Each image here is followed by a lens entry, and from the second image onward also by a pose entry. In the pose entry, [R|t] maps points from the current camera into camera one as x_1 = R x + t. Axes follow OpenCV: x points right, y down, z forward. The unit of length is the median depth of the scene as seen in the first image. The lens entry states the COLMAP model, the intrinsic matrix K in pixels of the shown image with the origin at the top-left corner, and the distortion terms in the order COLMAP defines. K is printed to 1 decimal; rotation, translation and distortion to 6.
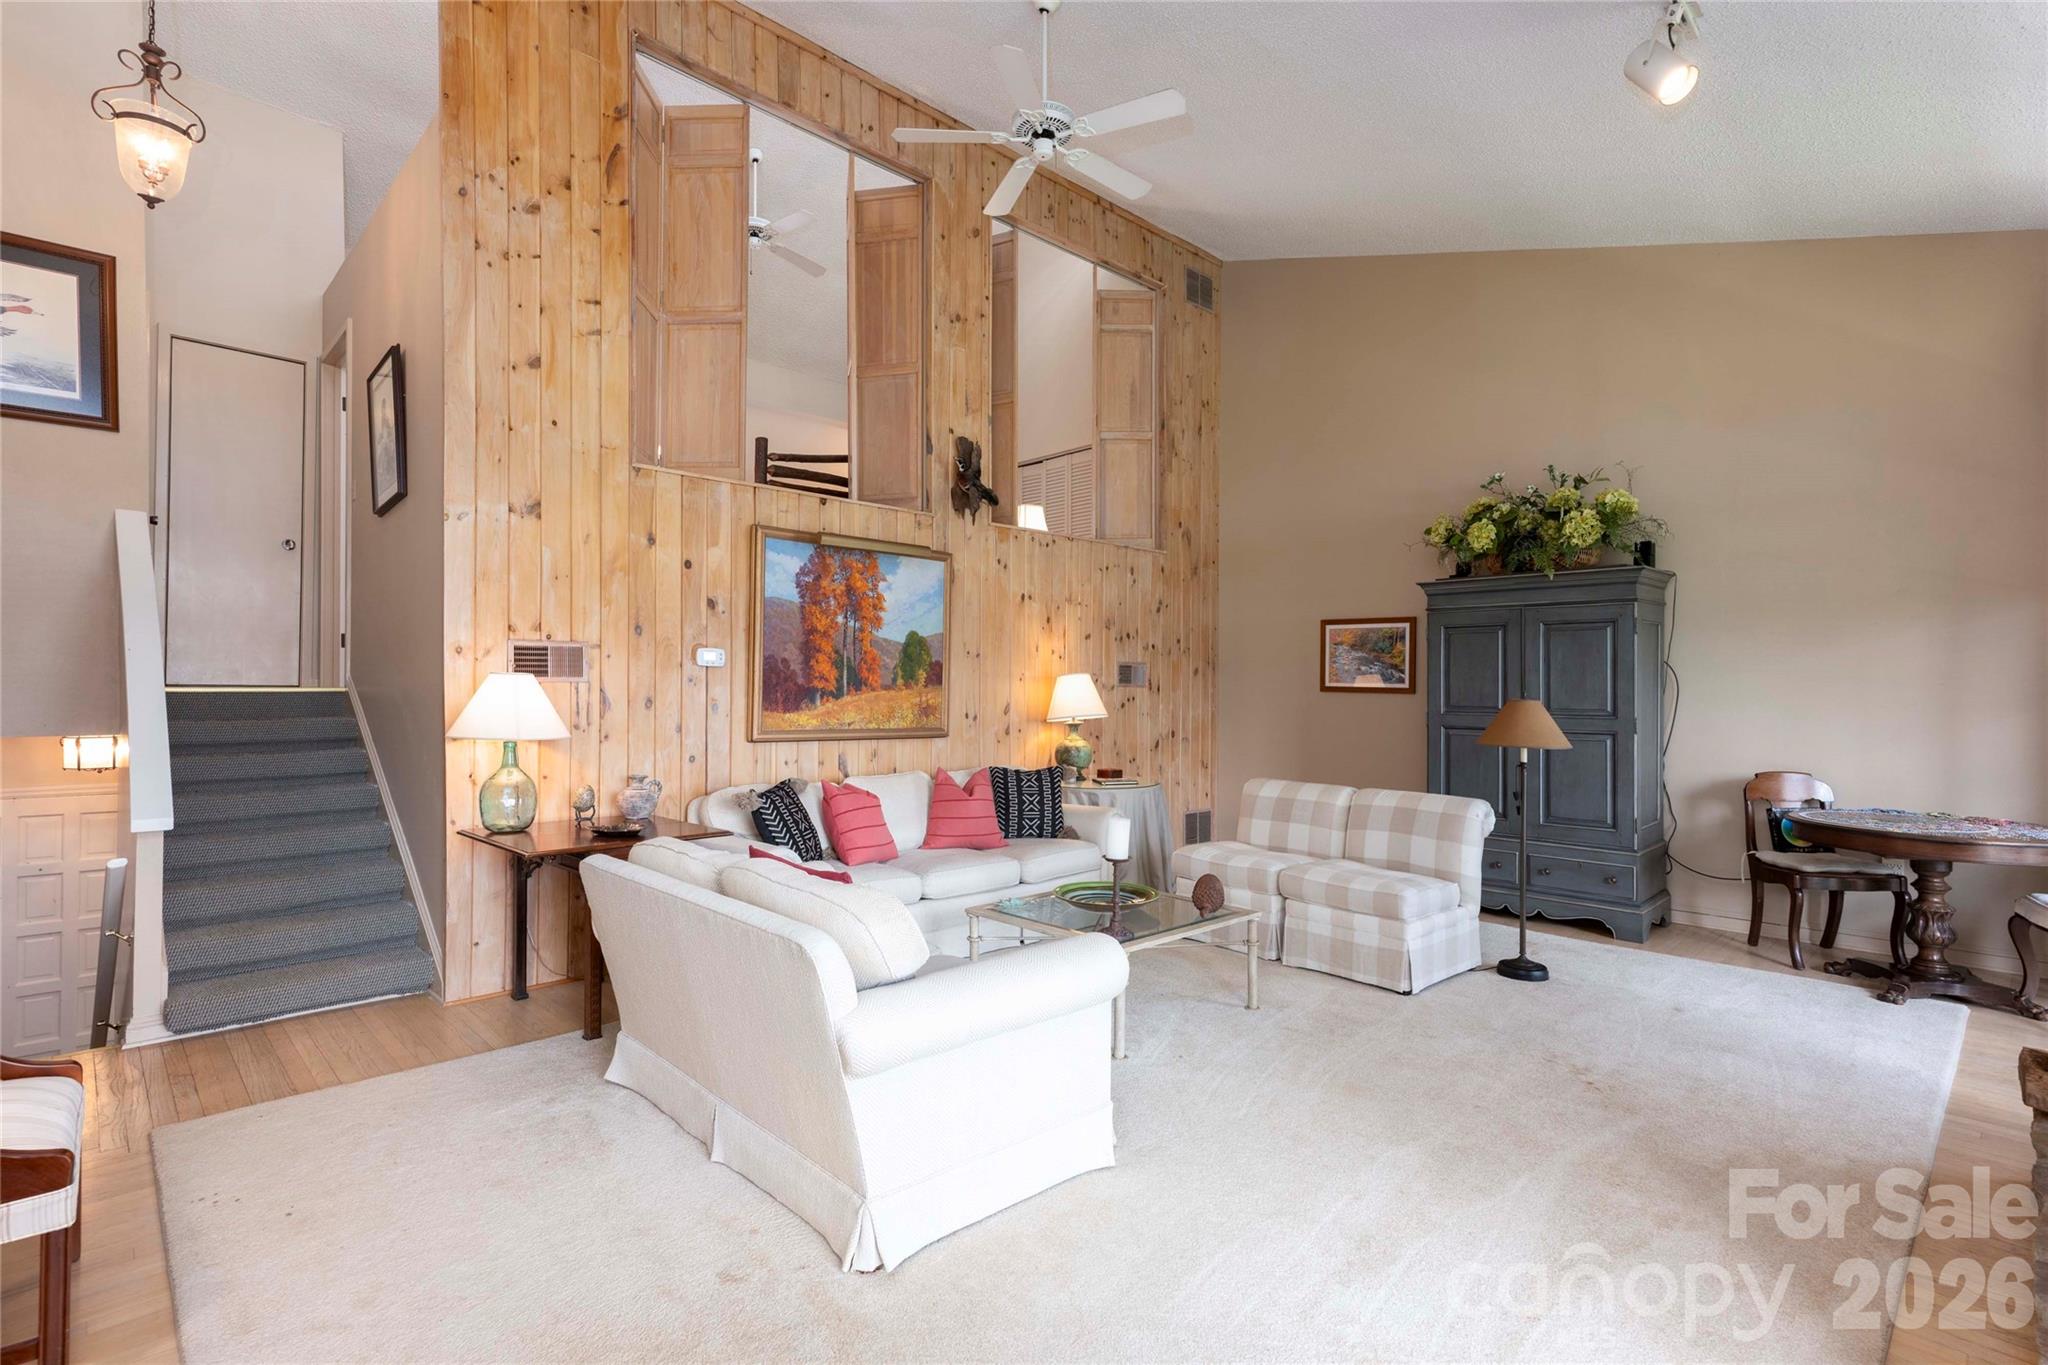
lens RADIAL K [[977.6, 0, 1018.1], [0, 977.6, 690.6], [0, 0, 1]] dist [0.005081, 0.004711]
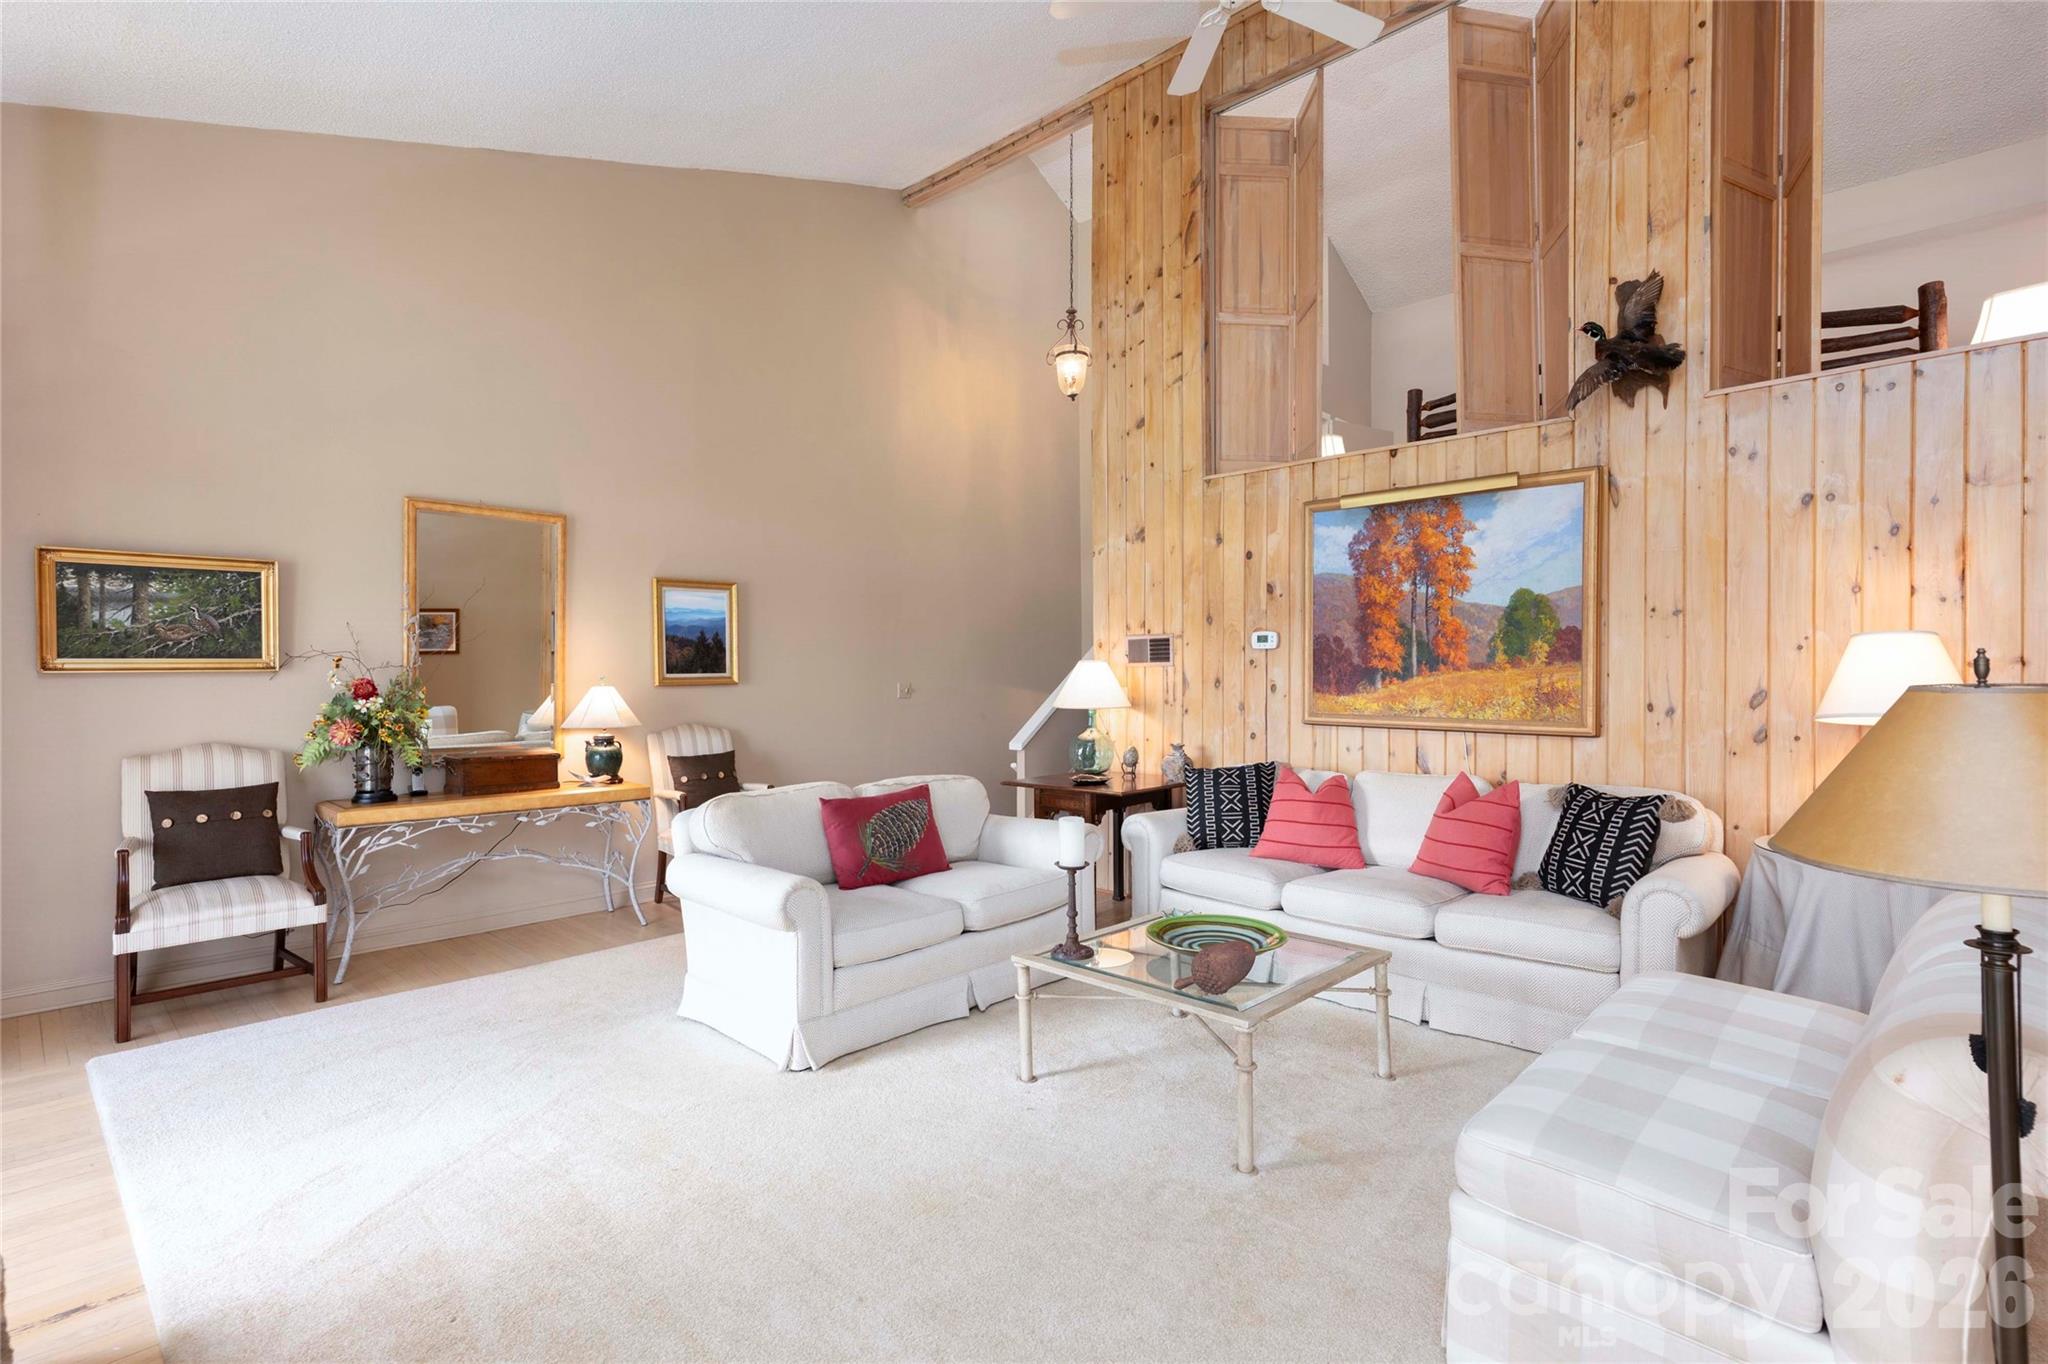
lens RADIAL K [[977.6, 0, 1016.9], [0, 977.6, 682.4], [0, 0, 1]] dist [0.005081, 0.004711]
pose [[0.037252, 0.004182, -0.999297, 0.663516], [0.005329, 0.999976, 0.004384, 0.004563], [0.999292, -0.005489, 0.037229, 0.638479]]
